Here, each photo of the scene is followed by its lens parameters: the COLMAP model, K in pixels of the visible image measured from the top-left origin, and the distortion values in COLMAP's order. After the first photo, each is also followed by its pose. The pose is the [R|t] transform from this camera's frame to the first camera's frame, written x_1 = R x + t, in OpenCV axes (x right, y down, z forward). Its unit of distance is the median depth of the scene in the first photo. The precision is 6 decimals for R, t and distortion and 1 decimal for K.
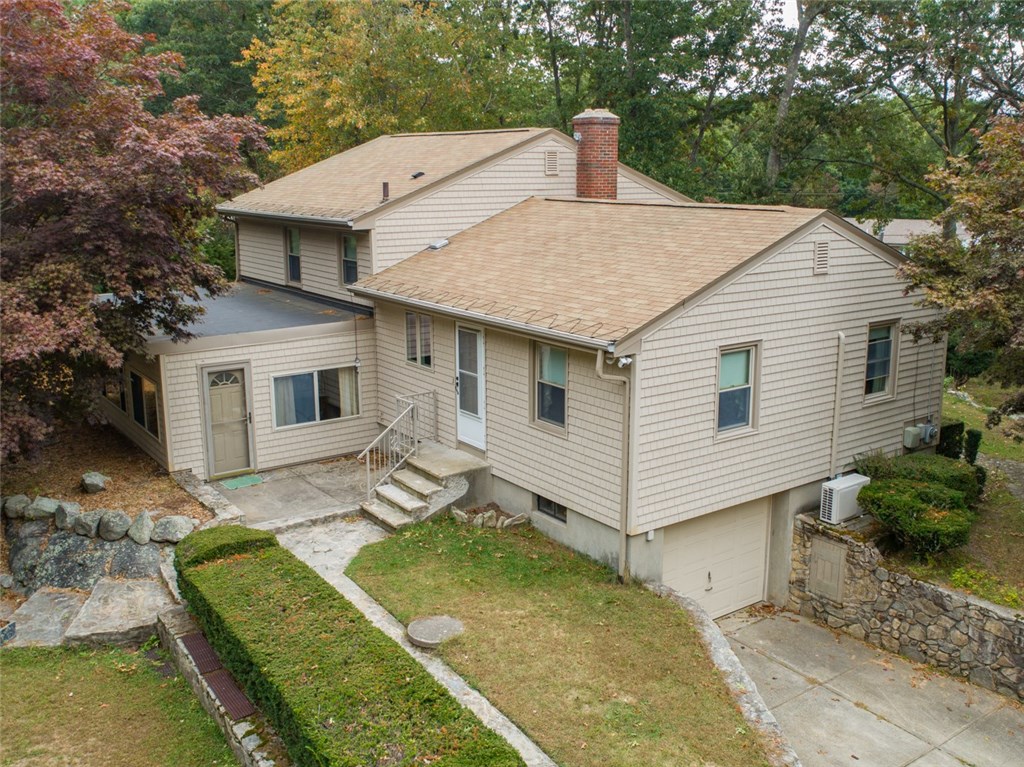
lens RADIAL K [[951.4, 0, 513.7], [0, 951.4, 353.7], [0, 0, 1]] dist [-0.013616, -0.007663]
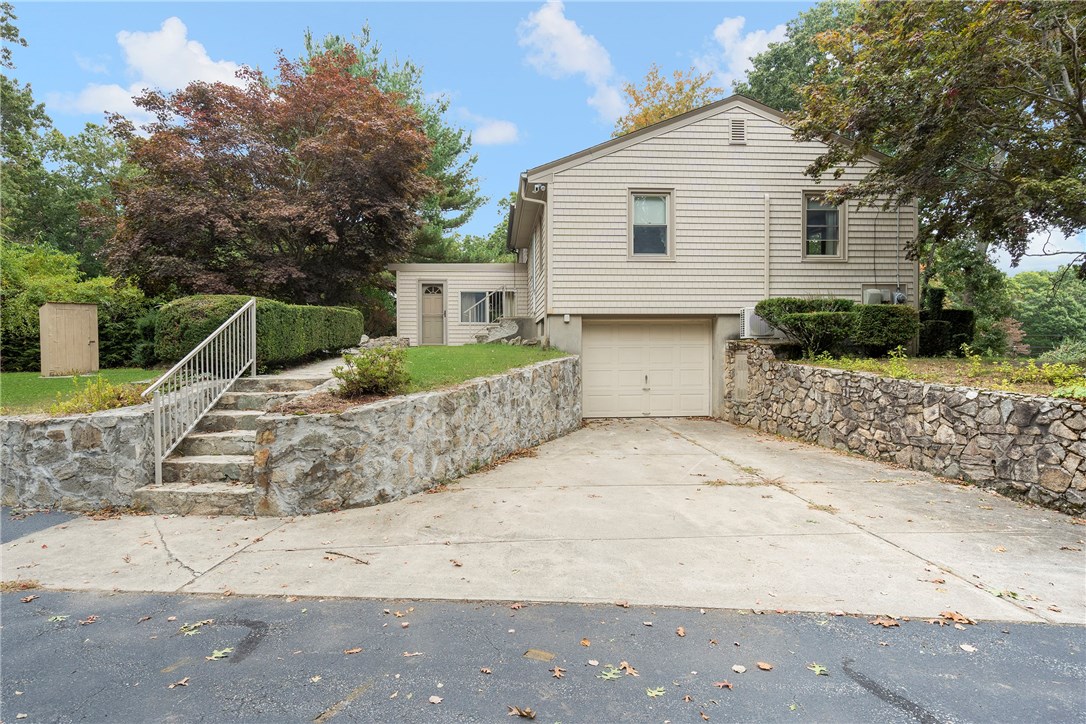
lens RADIAL K [[617.9, 0, 543.0], [0, 617.9, 362.0], [0, 0, 1]] dist [0.000778, -0.000006]
pose [[0.846074, 0.002441, -0.533059, 0.558005], [-0.106952, 0.980433, -0.165265, 0.380805], [0.522225, 0.196838, 0.829780, 0.224356]]
